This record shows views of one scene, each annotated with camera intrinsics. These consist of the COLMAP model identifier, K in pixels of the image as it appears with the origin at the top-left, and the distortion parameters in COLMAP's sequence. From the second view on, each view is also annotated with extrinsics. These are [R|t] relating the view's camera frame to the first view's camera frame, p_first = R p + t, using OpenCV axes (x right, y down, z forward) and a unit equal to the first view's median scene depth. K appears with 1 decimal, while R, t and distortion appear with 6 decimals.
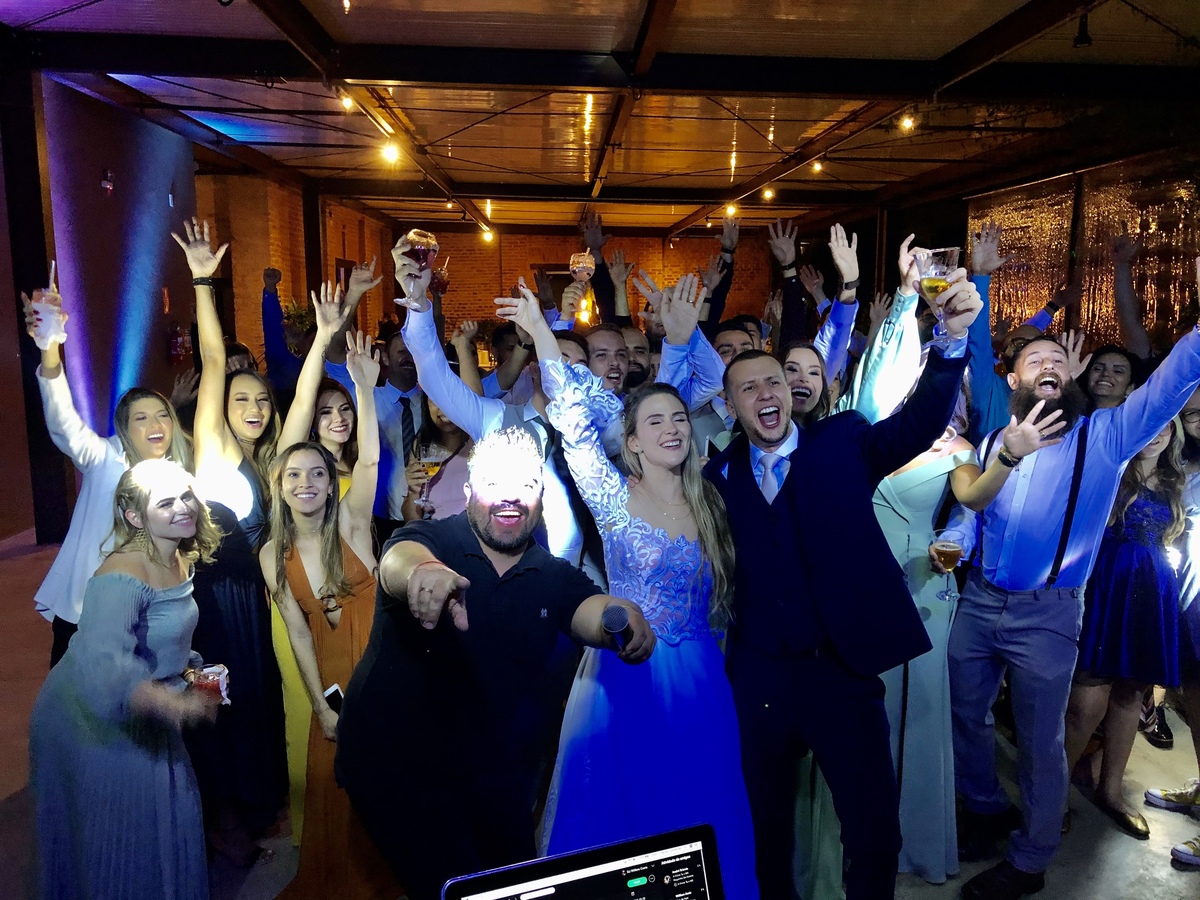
lens RADIAL K [[1002.6, 0, 600.0], [0, 1002.6, 450.0], [0, 0, 1]] dist [0.012544, -0.002345]
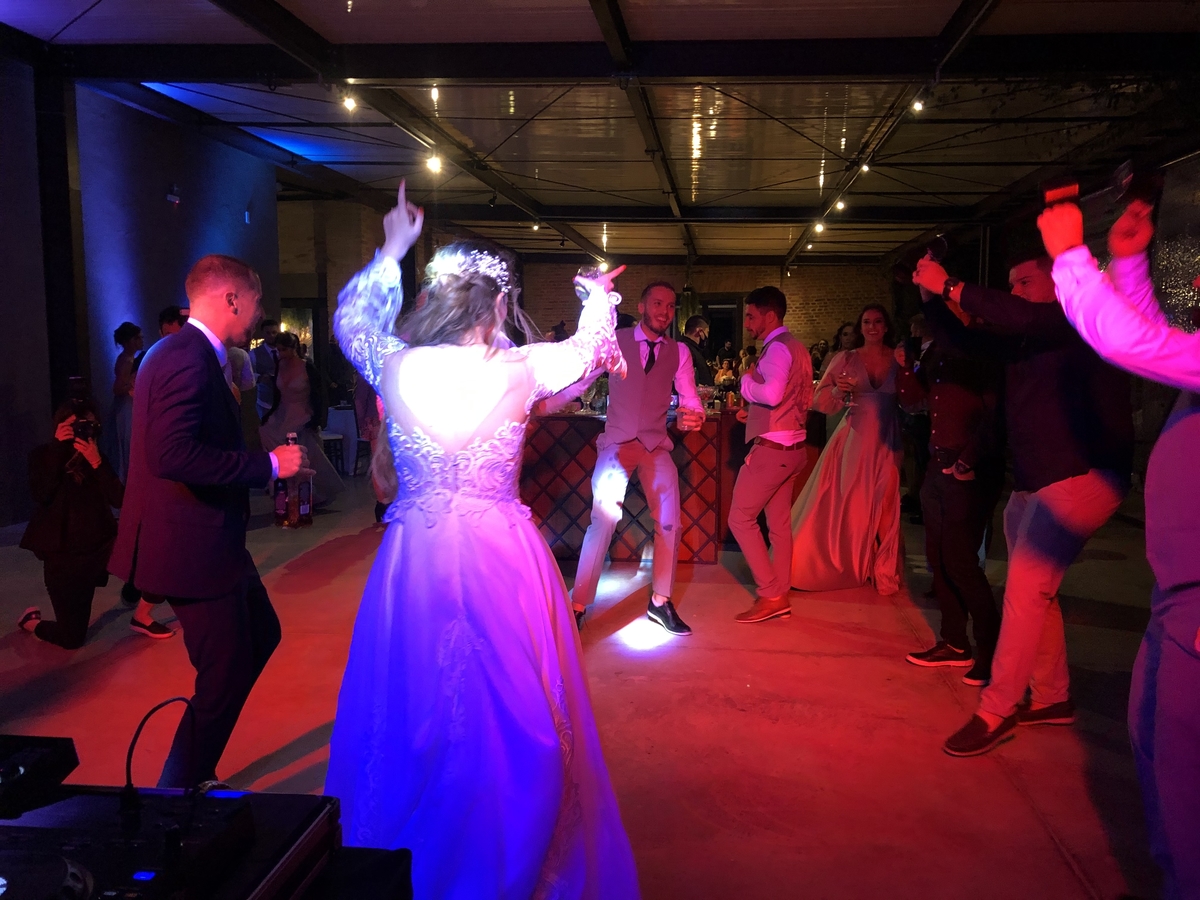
lens RADIAL K [[1002.6, 0, 600.0], [0, 1002.6, 450.0], [0, 0, 1]] dist [0.012544, -0.002345]
pose [[0.988186, 0.018233, -0.152170, 0.105793], [-0.024333, 0.998969, -0.038321, 0.028299], [0.151314, 0.041571, 0.987611, 0.019146]]
